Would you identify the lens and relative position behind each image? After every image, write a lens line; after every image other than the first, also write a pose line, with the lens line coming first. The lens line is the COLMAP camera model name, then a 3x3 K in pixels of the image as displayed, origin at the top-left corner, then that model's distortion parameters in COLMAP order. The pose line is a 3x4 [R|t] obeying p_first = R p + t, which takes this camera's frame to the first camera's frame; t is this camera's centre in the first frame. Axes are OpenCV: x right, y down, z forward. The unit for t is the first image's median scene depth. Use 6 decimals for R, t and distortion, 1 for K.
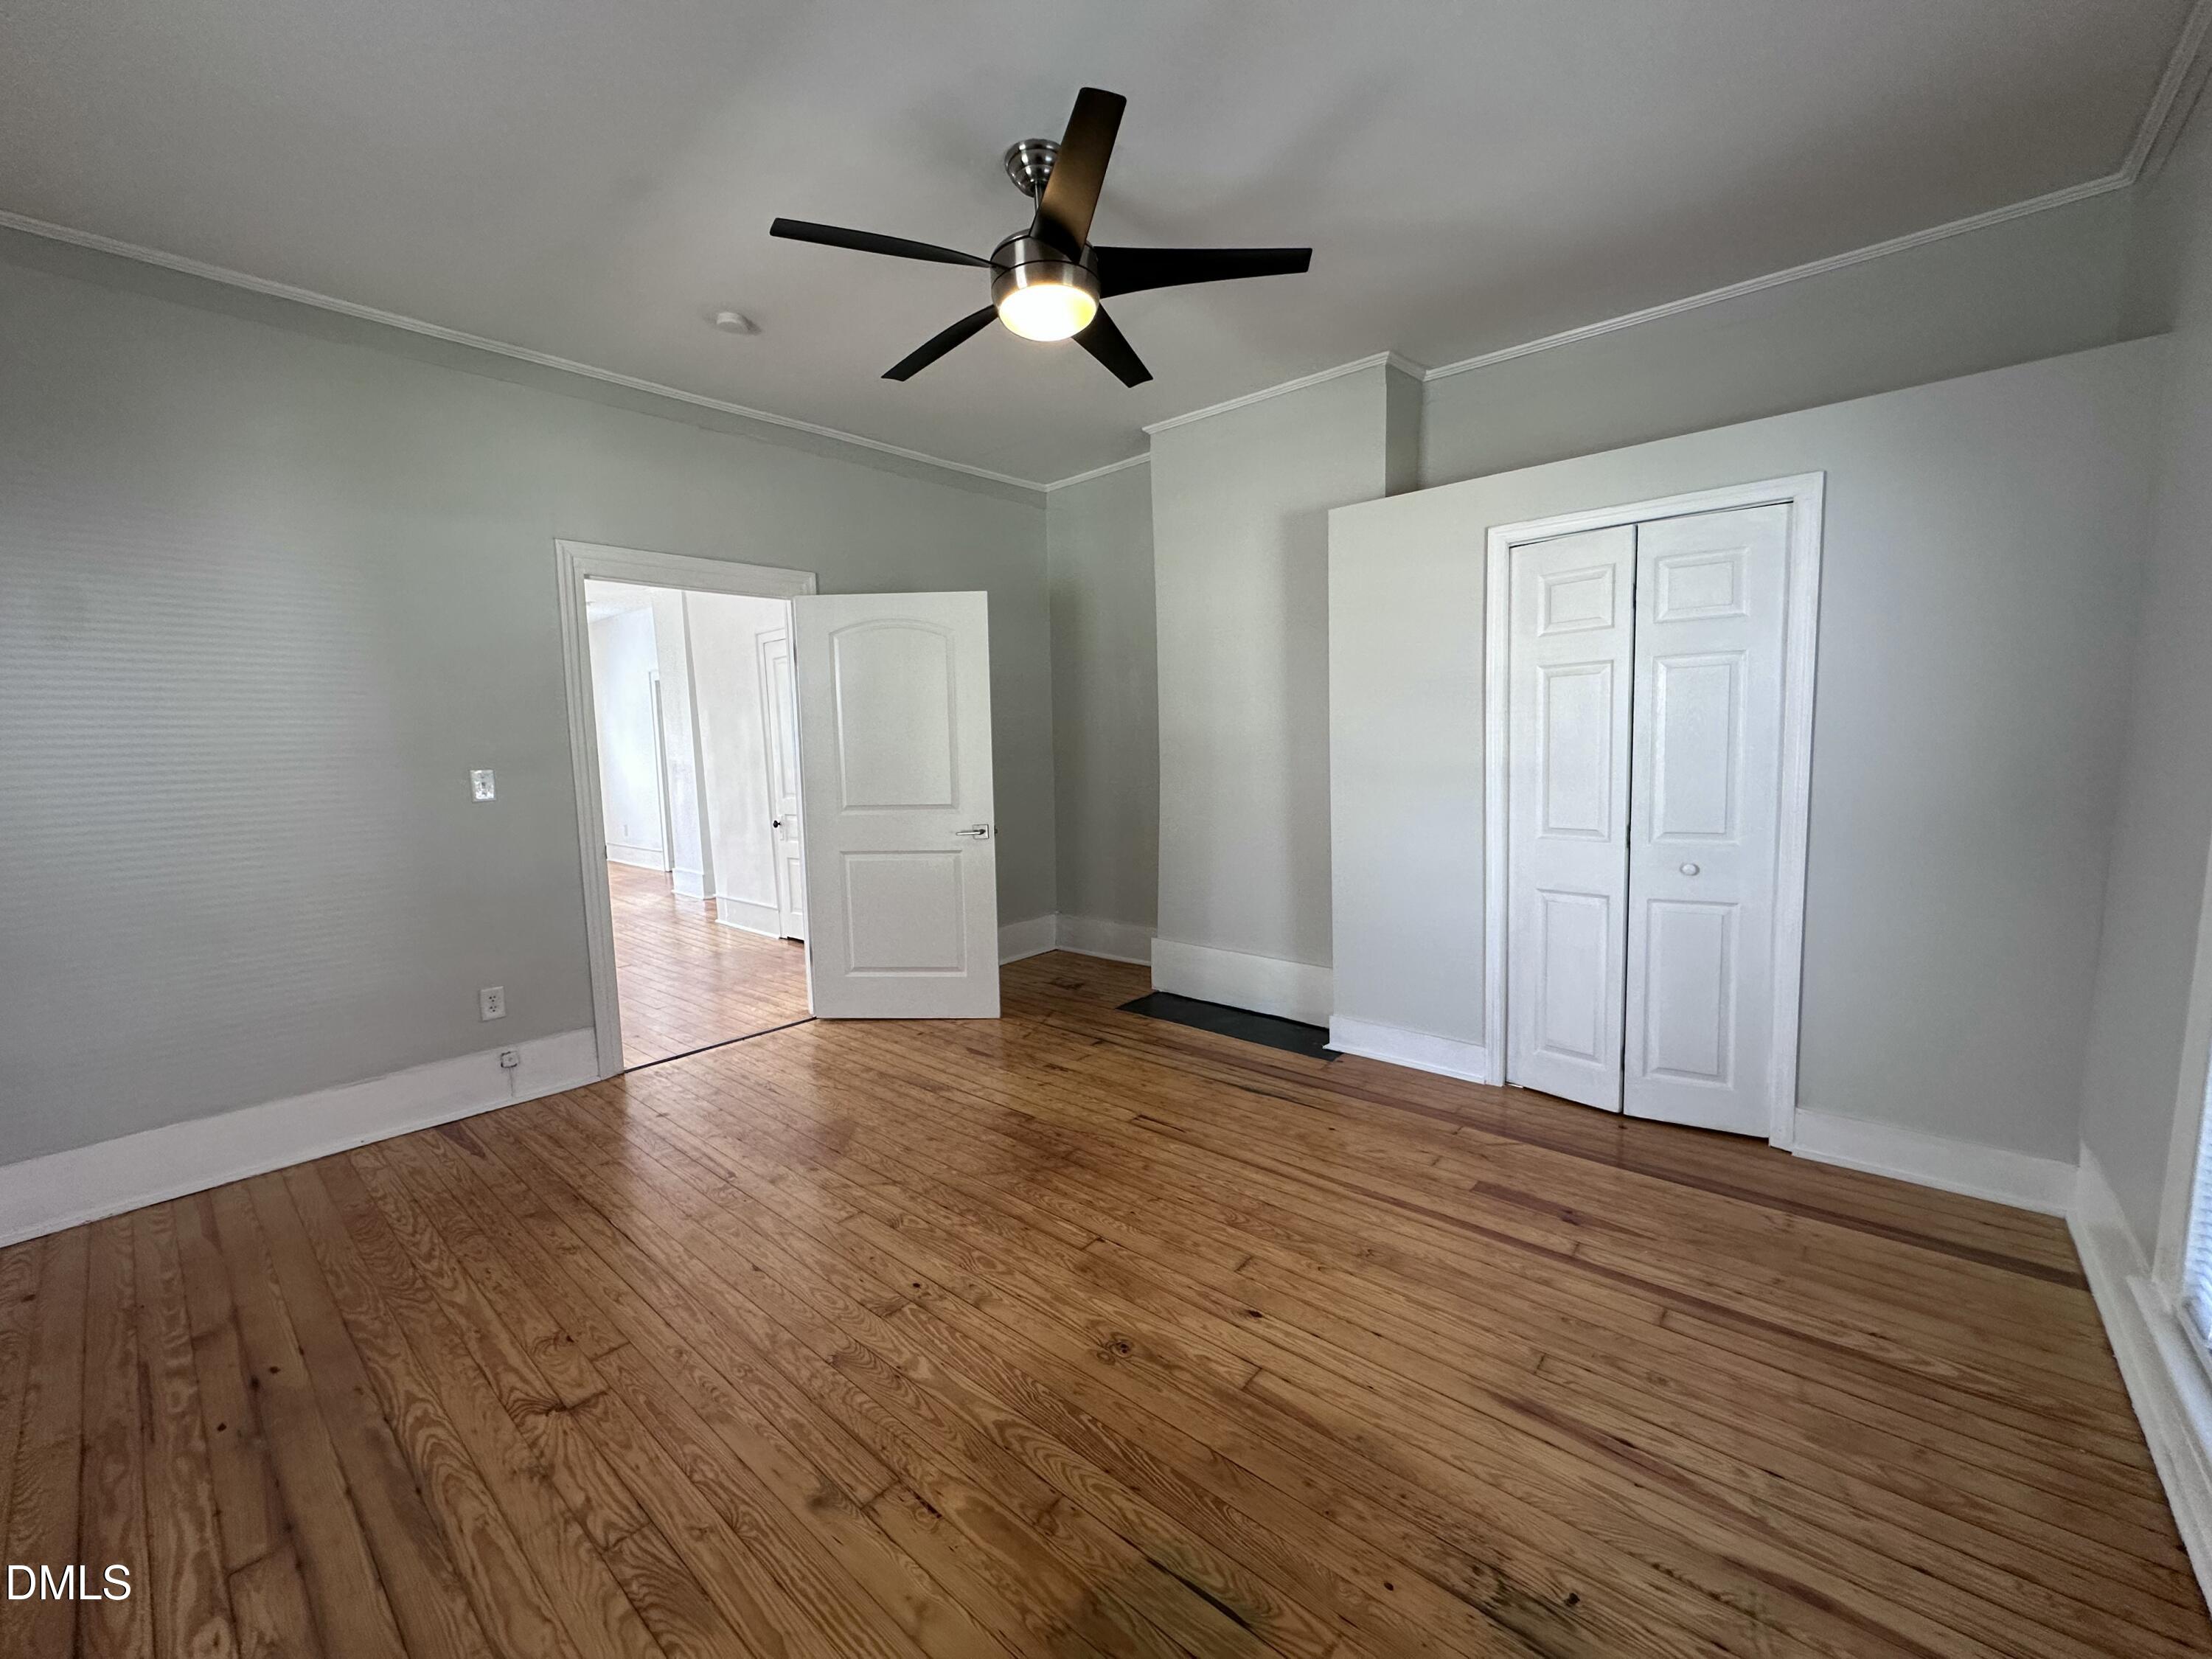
lens RADIAL K [[881.2, 0, 1103.4], [0, 881.2, 837.5], [0, 0, 1]] dist [-0.002359, 0.001455]
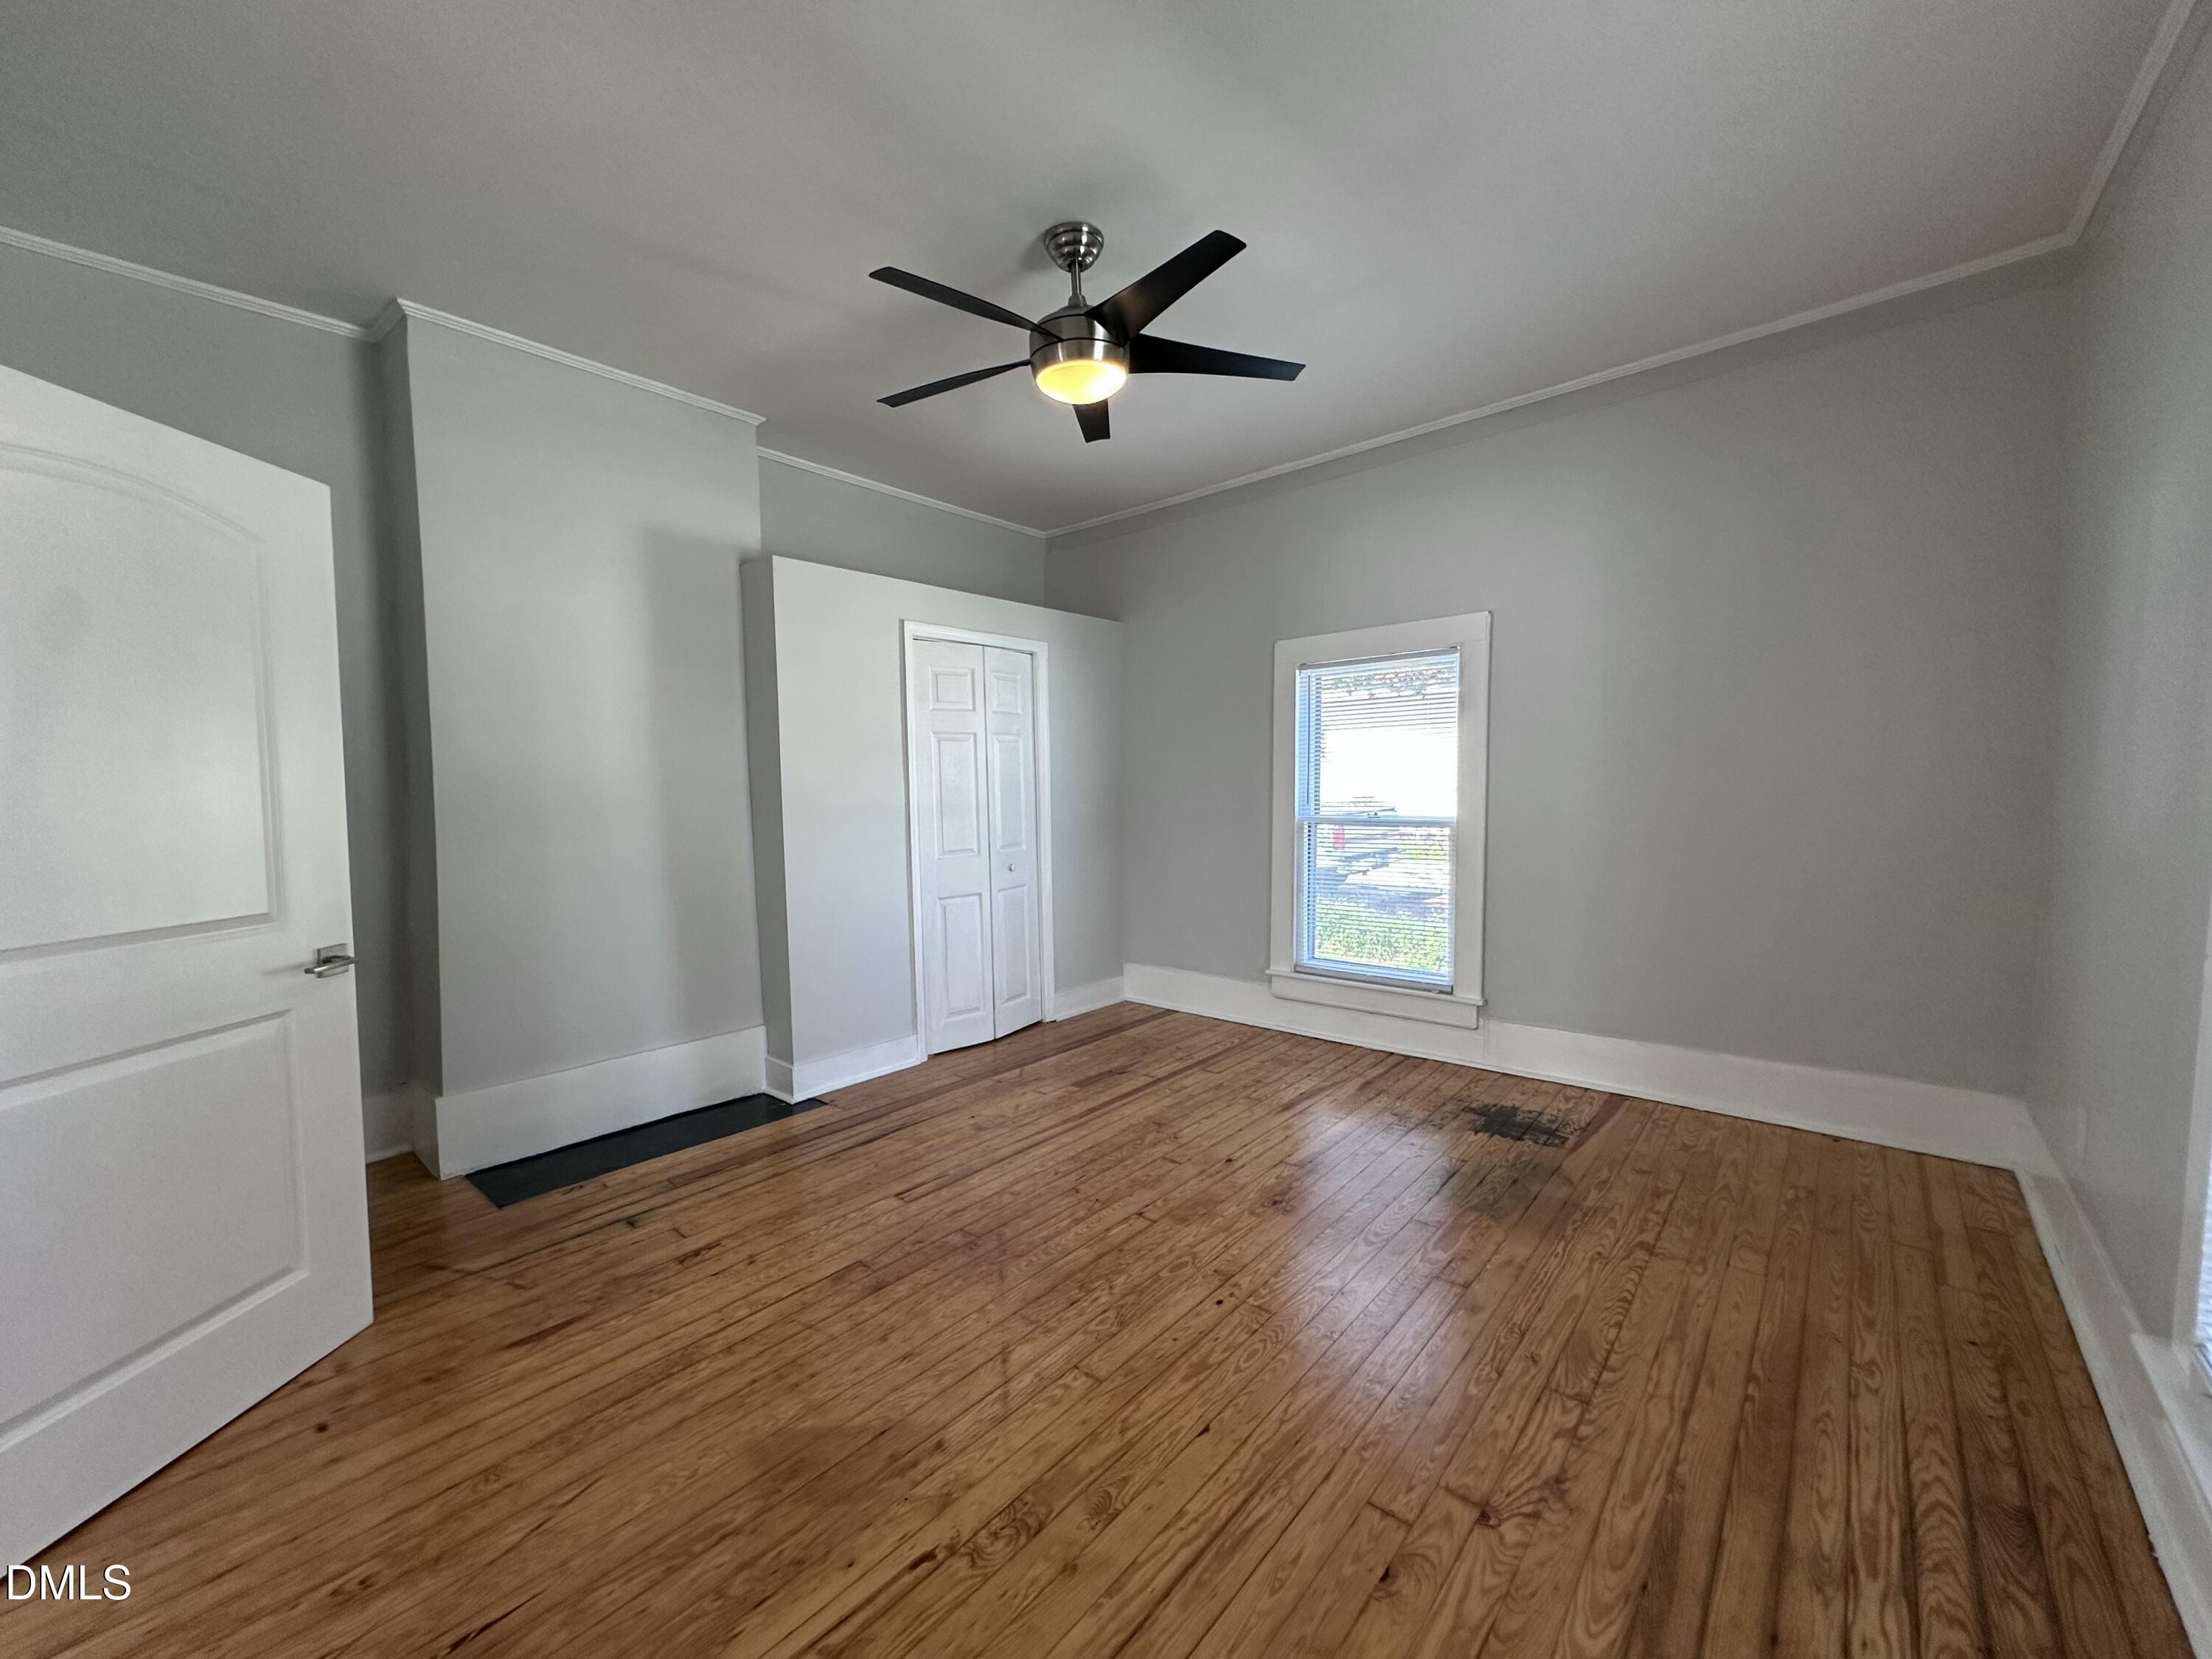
lens RADIAL K [[881.2, 0, 1106.5], [0, 881.2, 838.1], [0, 0, 1]] dist [-0.002359, 0.001455]
pose [[-0.008754, -0.037924, 0.999242, -0.990185], [0.125382, 0.991352, 0.038723, -0.060851], [-0.992070, 0.125626, -0.003923, 0.880059]]
